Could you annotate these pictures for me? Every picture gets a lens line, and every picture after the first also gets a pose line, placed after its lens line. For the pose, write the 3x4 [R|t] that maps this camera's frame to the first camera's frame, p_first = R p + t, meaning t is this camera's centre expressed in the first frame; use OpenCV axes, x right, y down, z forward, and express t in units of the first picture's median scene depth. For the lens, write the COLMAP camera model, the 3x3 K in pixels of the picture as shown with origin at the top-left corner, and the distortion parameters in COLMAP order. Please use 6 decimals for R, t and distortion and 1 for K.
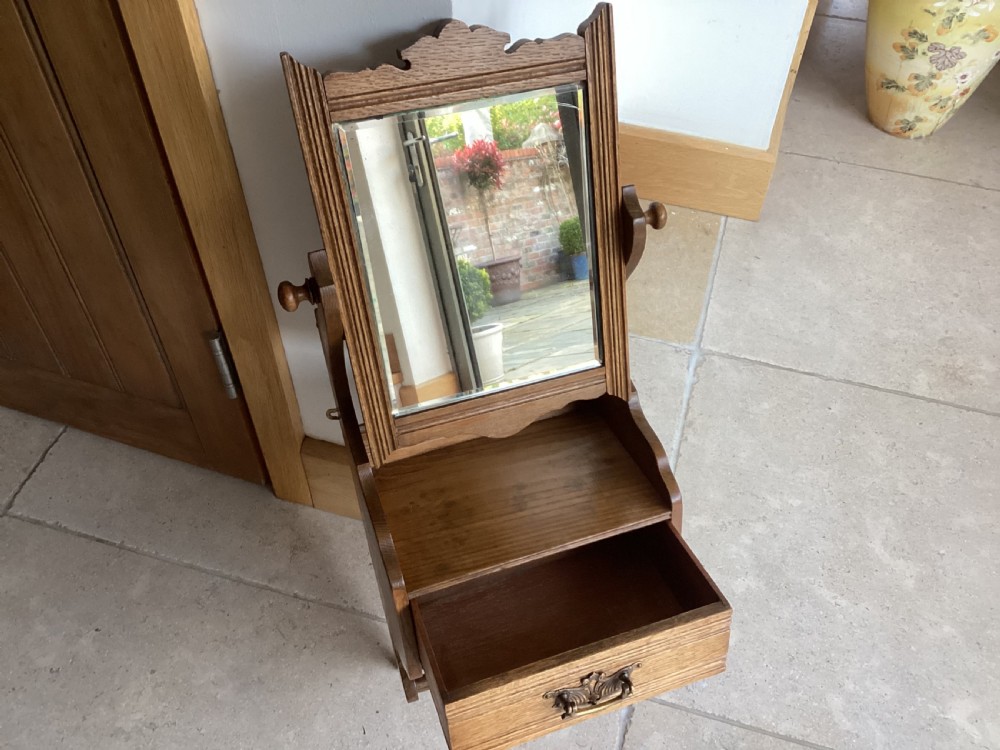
lens RADIAL K [[896.8, 0, 494.1], [0, 896.8, 377.2], [0, 0, 1]] dist [0.096677, -0.185952]
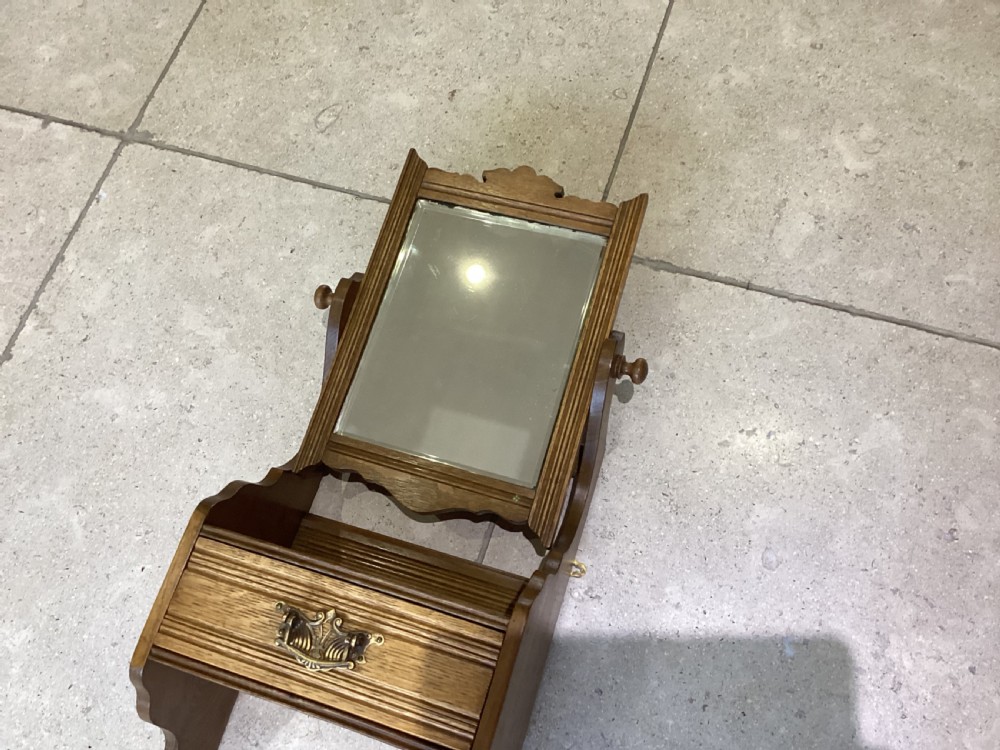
lens RADIAL K [[905.6, 0, 500.0], [0, 905.6, 375.0], [0, 0, 1]] dist [0.101535, -0.208893]
pose [[-0.040332, 0.921493, -0.386294, -0.219512], [-0.685688, 0.255682, 0.681512, 0.020486], [0.726777, 0.292364, 0.621545, 0.156028]]
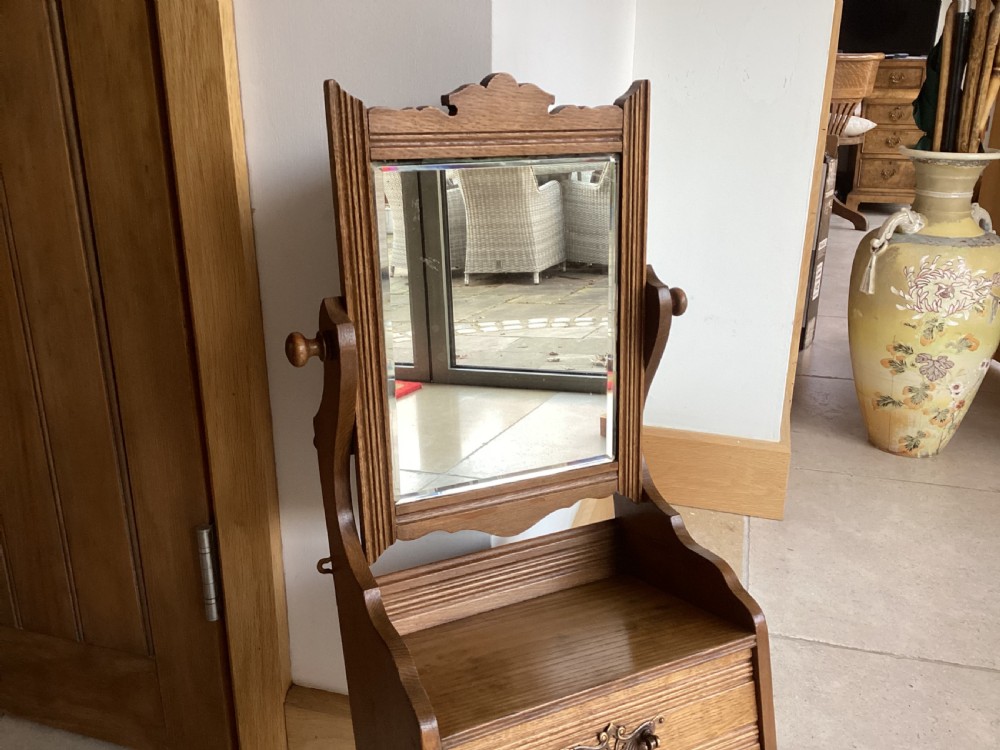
lens RADIAL K [[898.8, 0, 496.7], [0, 898.8, 378.1], [0, 0, 1]] dist [0.081350, -0.147239]
pose [[0.999776, -0.011618, 0.017681, -0.027502], [0.018860, 0.868122, -0.495993, 0.184736], [-0.009586, 0.496216, 0.868146, 0.112571]]
